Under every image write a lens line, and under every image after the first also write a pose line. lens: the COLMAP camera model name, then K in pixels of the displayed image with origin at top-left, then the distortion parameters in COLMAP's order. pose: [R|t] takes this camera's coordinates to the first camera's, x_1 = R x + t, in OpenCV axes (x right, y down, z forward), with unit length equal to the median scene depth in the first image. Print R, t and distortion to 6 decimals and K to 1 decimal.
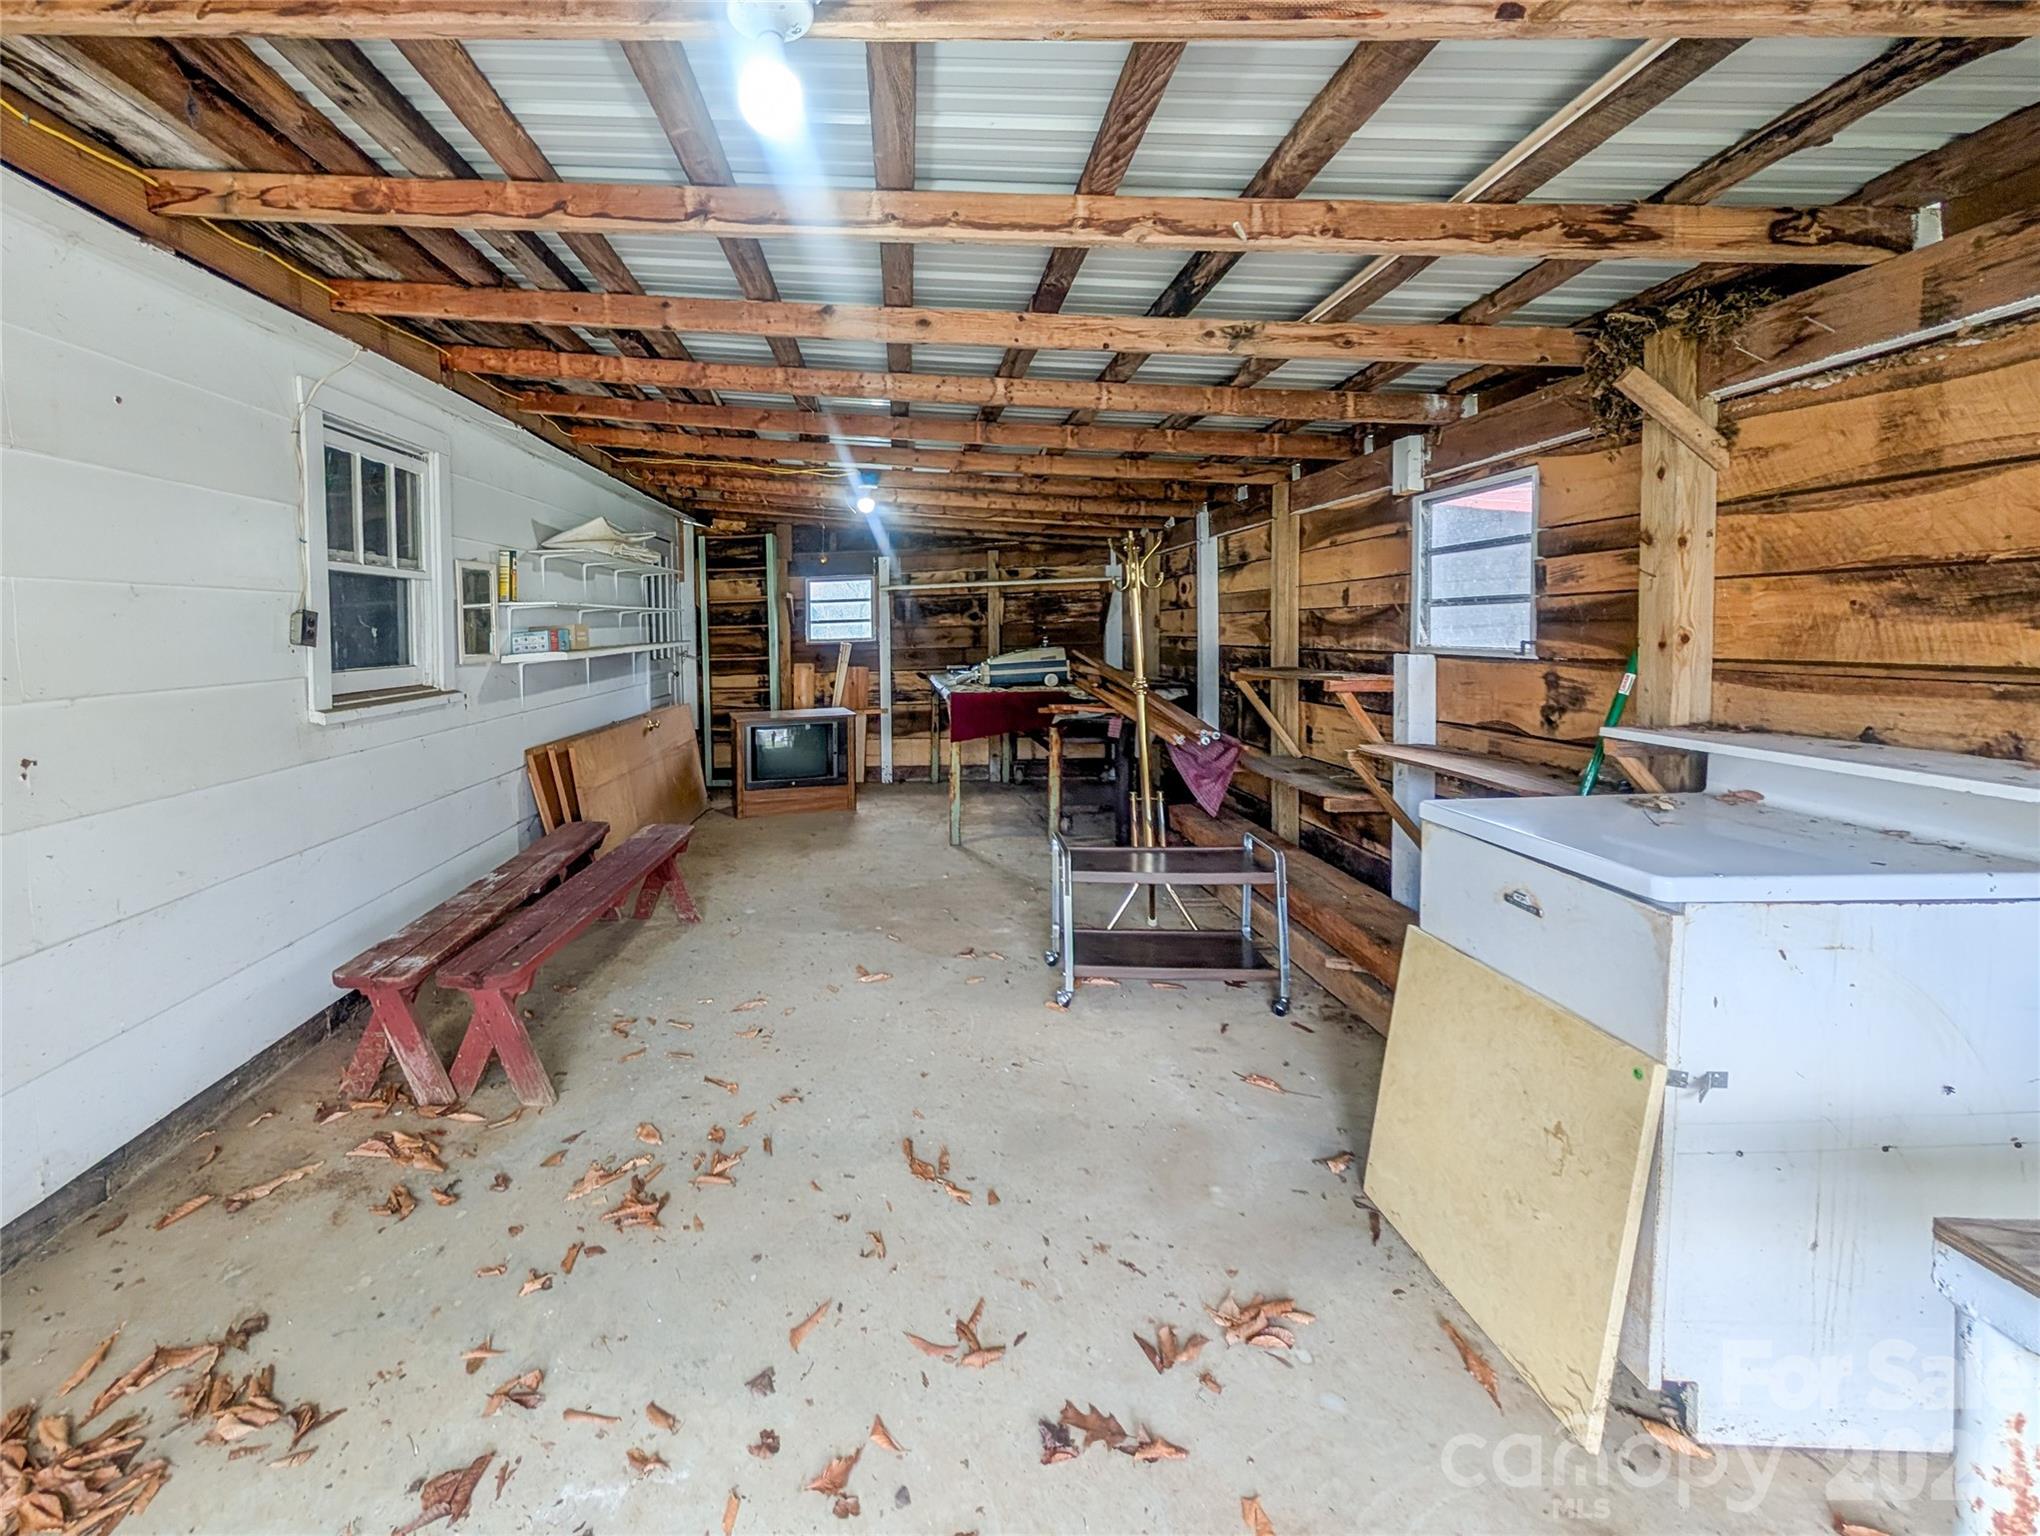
lens RADIAL K [[823.8, 0, 1021.1], [0, 823.8, 635.4], [0, 0, 1]] dist [0.000792, 0.000175]
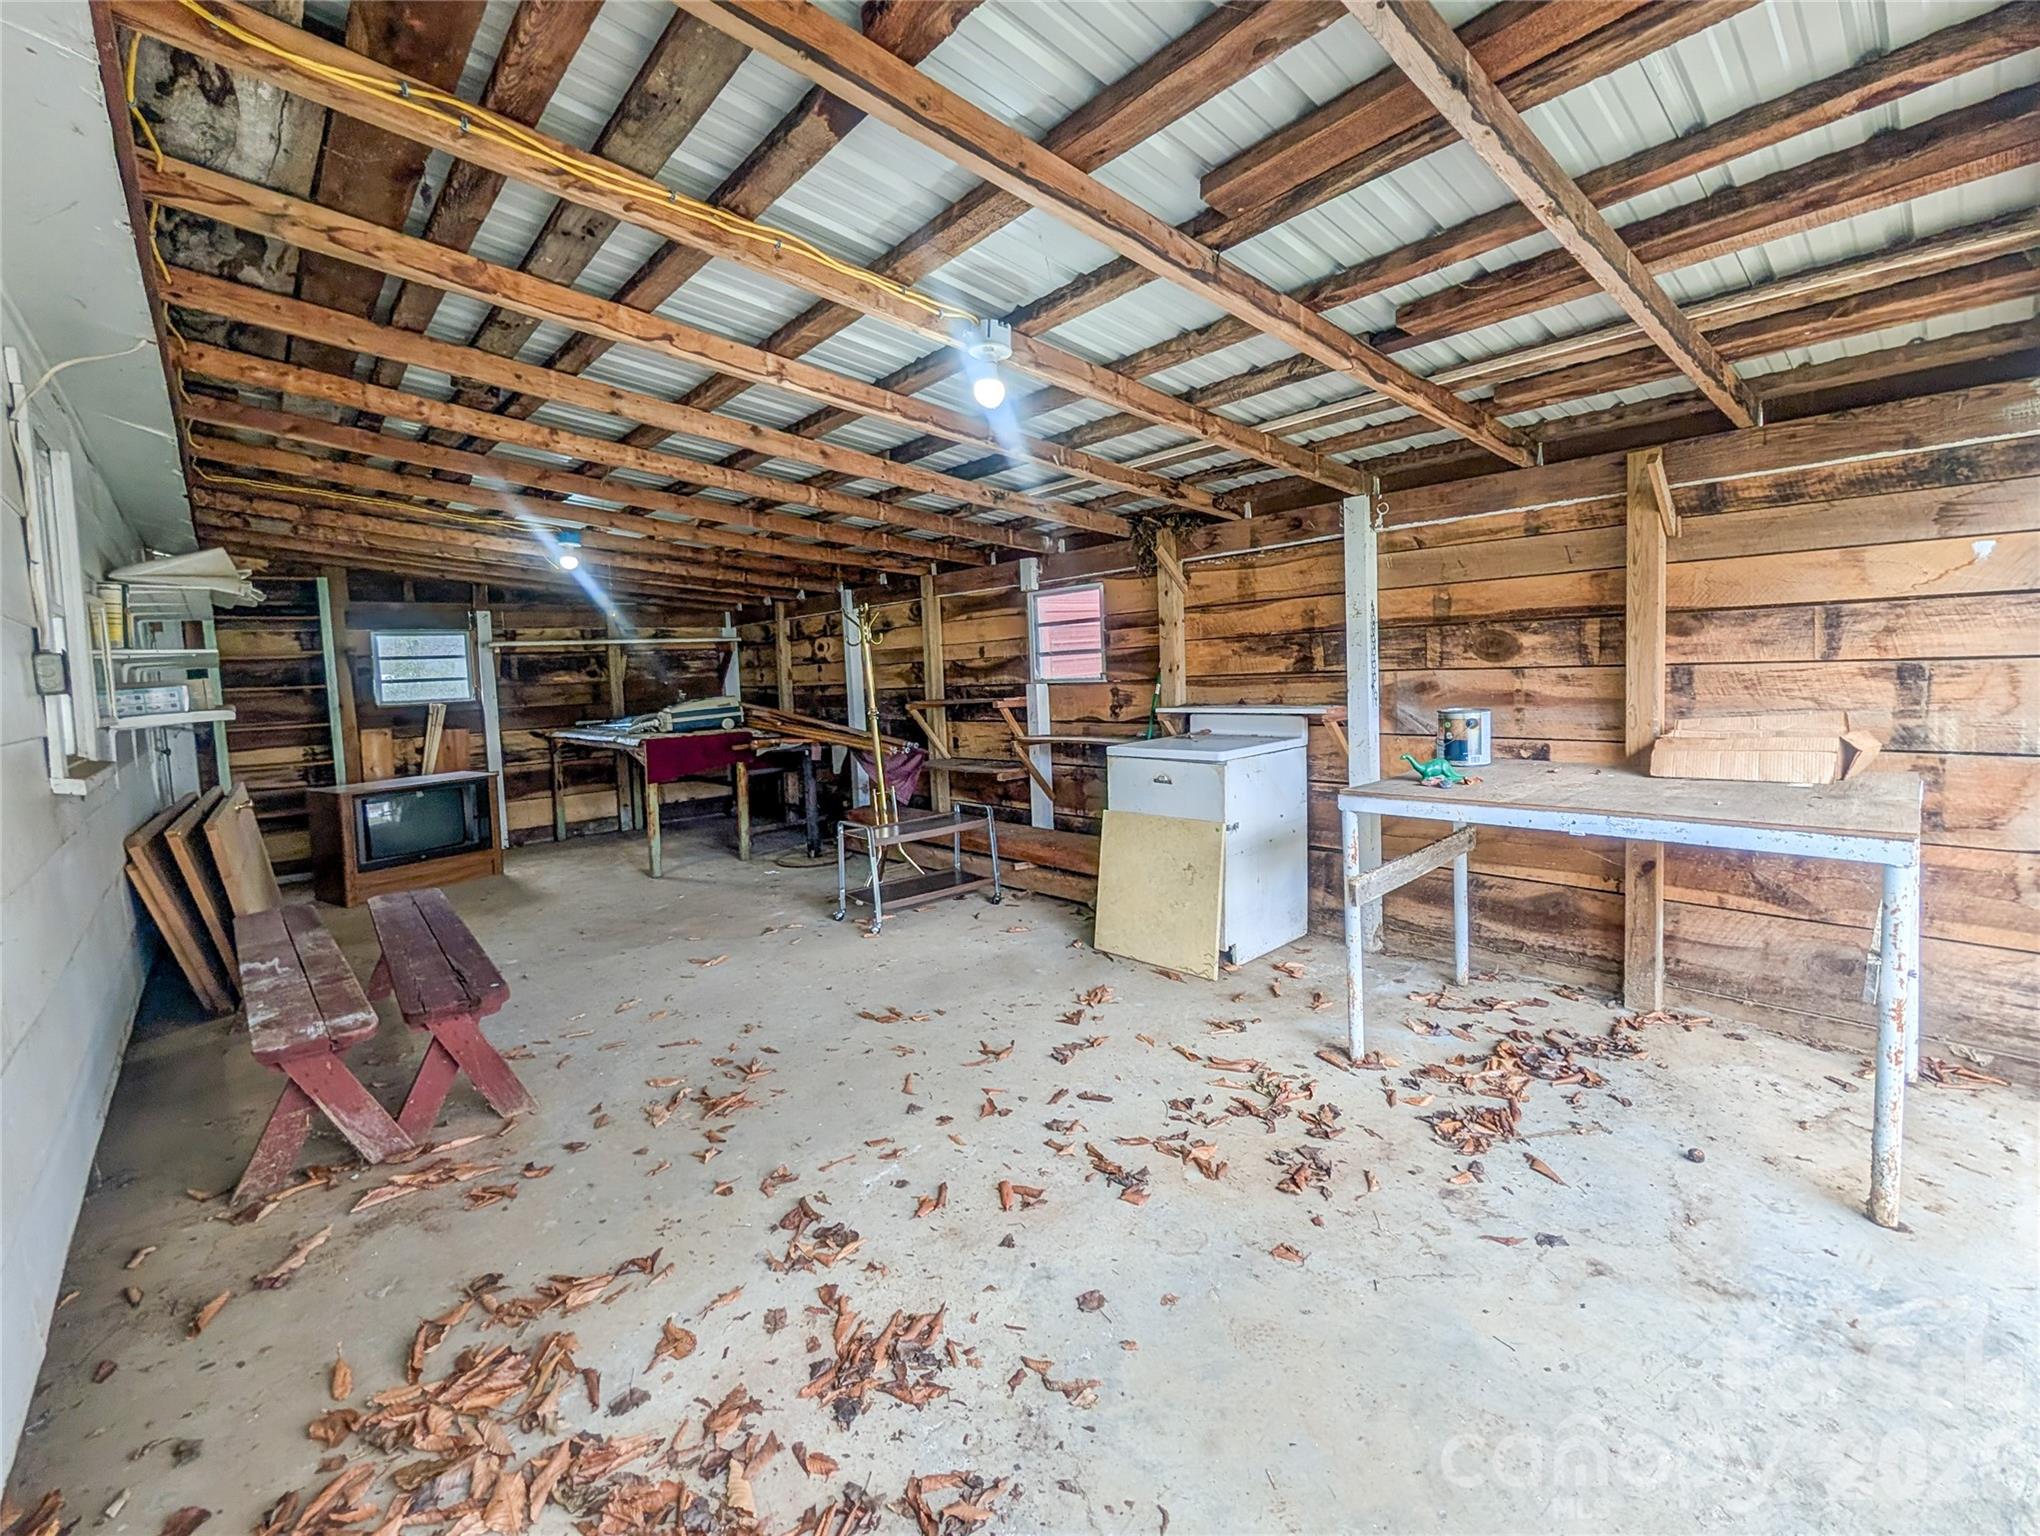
lens RADIAL K [[851.8, 0, 1031.2], [0, 851.8, 684.8], [0, 0, 1]] dist [0.000131, 0.000133]
pose [[0.698796, -0.015878, 0.715144, -0.792788], [0.037582, 0.999188, -0.014539, 0.049053], [-0.714333, 0.037036, 0.698825, -0.234232]]
